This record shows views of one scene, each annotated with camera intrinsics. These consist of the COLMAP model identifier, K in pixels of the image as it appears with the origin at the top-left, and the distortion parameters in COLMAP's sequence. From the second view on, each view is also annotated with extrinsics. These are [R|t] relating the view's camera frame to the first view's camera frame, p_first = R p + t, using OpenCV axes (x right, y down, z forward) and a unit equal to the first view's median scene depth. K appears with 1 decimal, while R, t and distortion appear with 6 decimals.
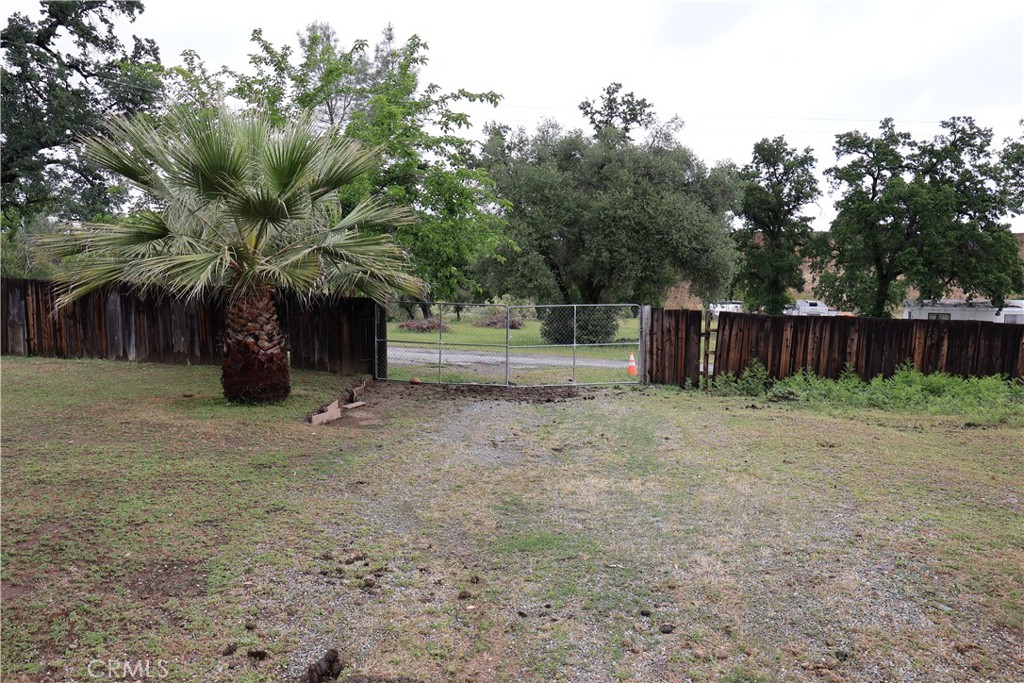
lens RADIAL K [[662.6, 0, 509.7], [0, 662.6, 344.7], [0, 0, 1]] dist [-0.002608, -0.003840]
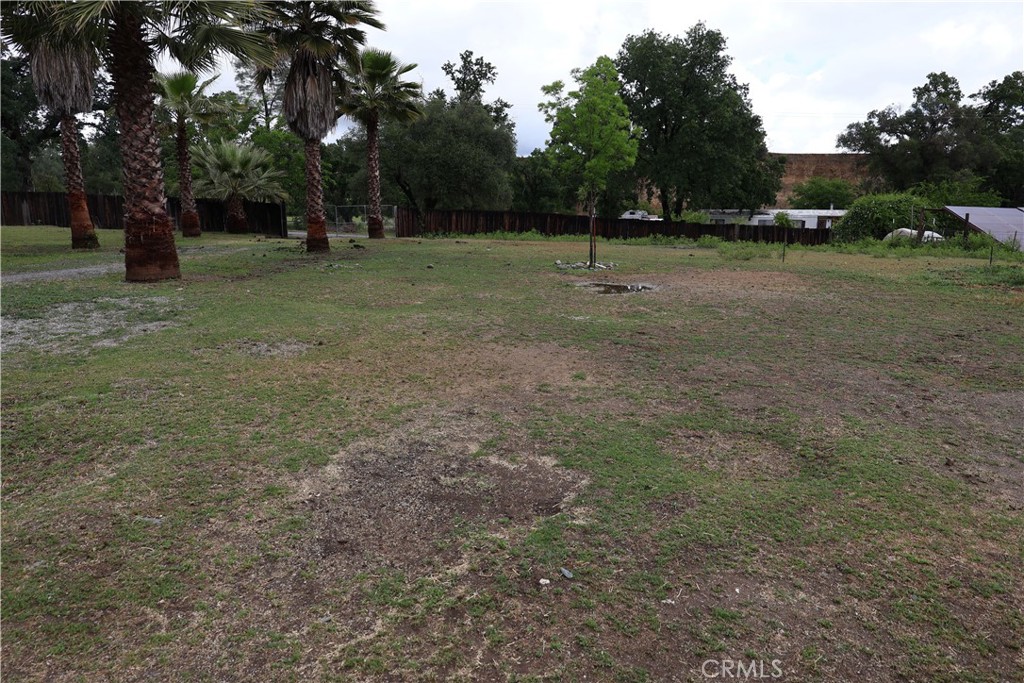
lens RADIAL K [[662.6, 0, 518.2], [0, 662.6, 340.5], [0, 0, 1]] dist [-0.002608, -0.003840]
pose [[0.995946, -0.021682, 0.087302, 0.129008], [0.011239, 0.992905, 0.118374, 0.044199], [-0.089249, -0.116913, 0.989124, -0.446904]]
